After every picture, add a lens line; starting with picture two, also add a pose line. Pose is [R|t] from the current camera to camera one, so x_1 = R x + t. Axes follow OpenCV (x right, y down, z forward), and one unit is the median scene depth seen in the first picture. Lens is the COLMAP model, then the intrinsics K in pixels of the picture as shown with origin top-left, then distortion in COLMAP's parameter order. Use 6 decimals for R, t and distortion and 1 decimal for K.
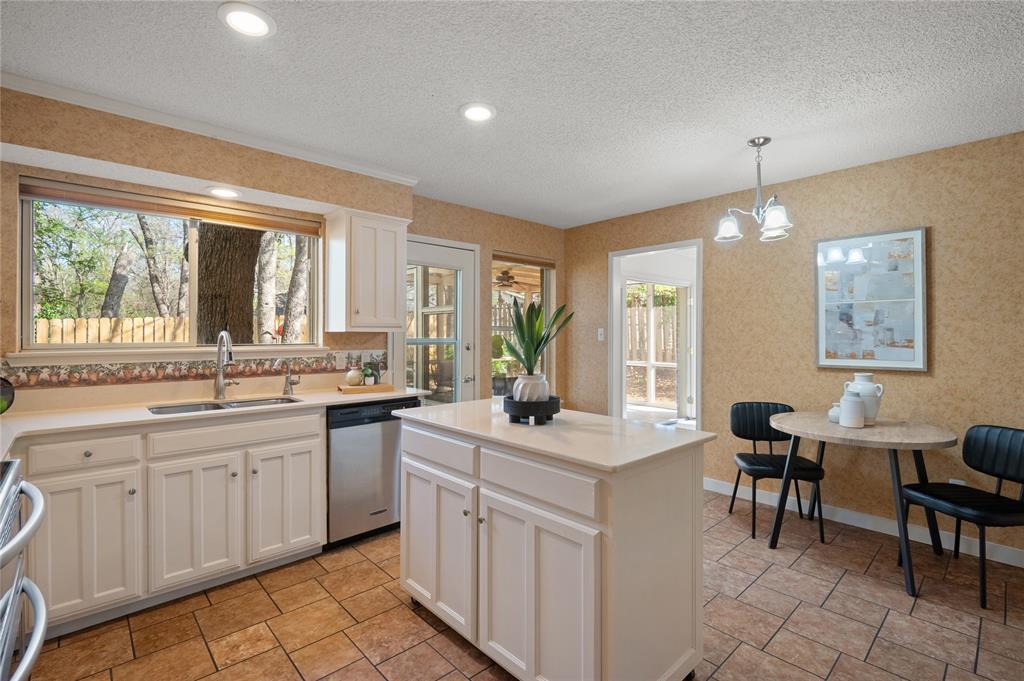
lens RADIAL K [[471.1, 0, 510.3], [0, 471.1, 338.8], [0, 0, 1]] dist [0.002575, -0.001408]
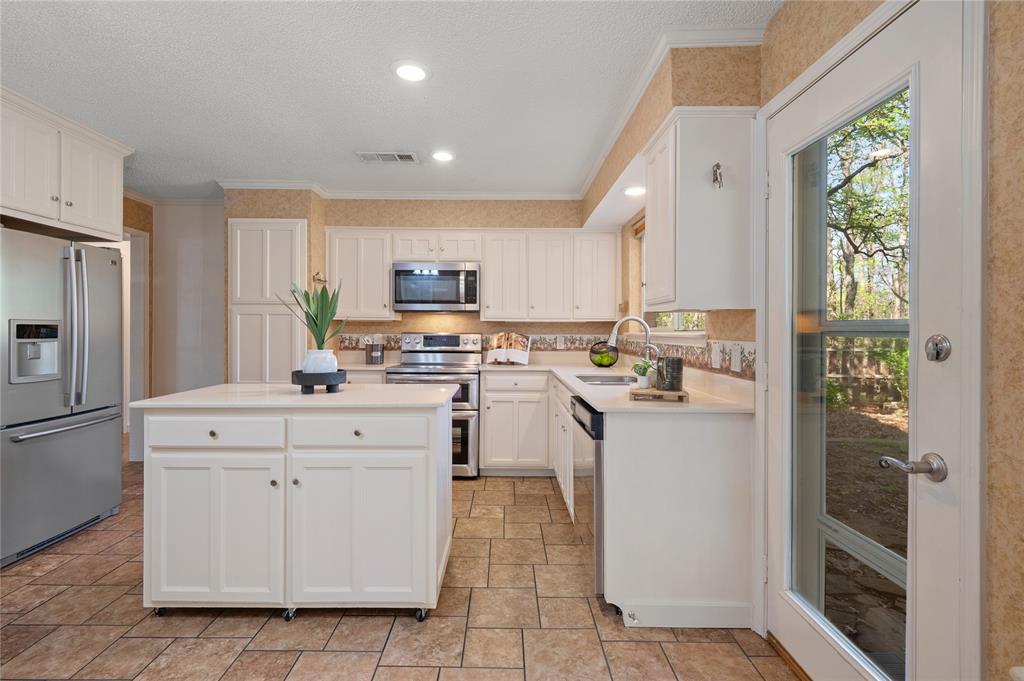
lens RADIAL K [[471.1, 0, 509.3], [0, 471.1, 334.6], [0, 0, 1]] dist [0.002575, -0.001408]
pose [[-0.682580, 0.002802, -0.730805, 0.525183], [-0.002886, 0.999975, 0.006529, 0.021985], [0.730805, 0.006565, -0.682555, 1.983686]]
